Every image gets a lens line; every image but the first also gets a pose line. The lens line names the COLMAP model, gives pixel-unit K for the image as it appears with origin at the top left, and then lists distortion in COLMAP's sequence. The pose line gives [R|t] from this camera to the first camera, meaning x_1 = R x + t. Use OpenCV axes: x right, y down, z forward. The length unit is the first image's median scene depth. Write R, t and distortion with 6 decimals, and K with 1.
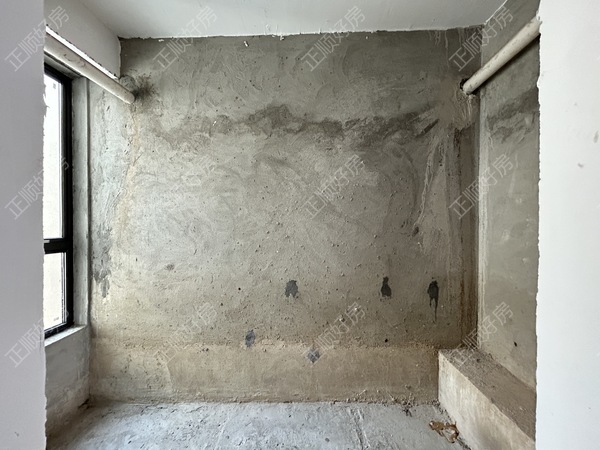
lens RADIAL K [[242.8, 0, 301.3], [0, 242.8, 225.0], [0, 0, 1]] dist [0.002884, -0.000732]
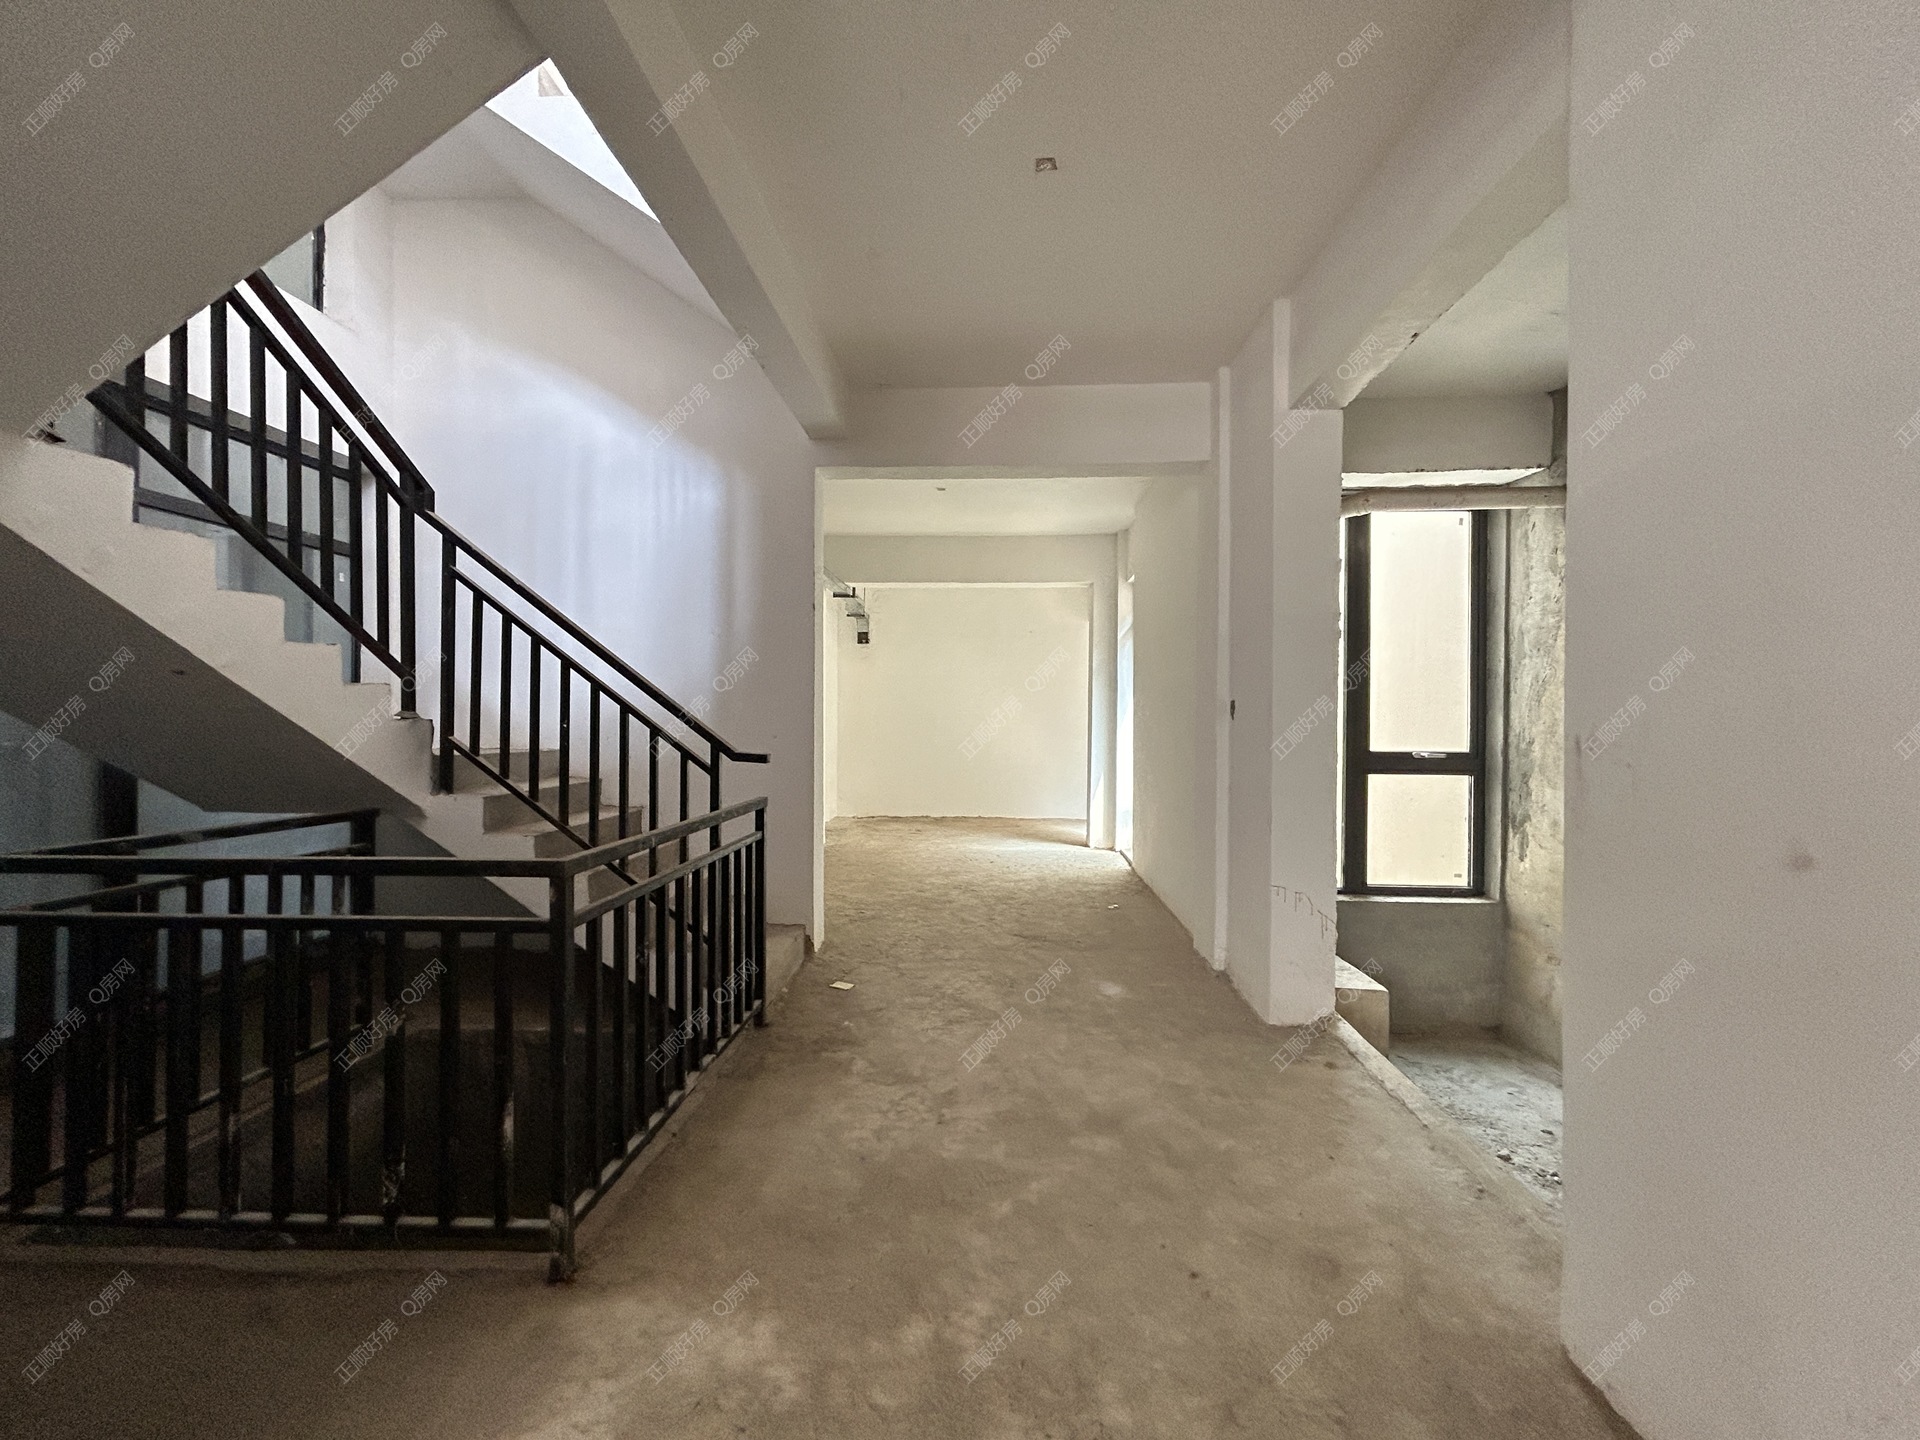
lens RADIAL K [[776.8, 0, 970.4], [0, 776.8, 722.4], [0, 0, 1]] dist [0.002884, -0.000732]
pose [[-0.007874, 0.006503, -0.999948, 1.015723], [-0.014679, 0.999870, 0.006618, -0.019215], [0.999861, 0.014730, -0.007778, -0.279037]]
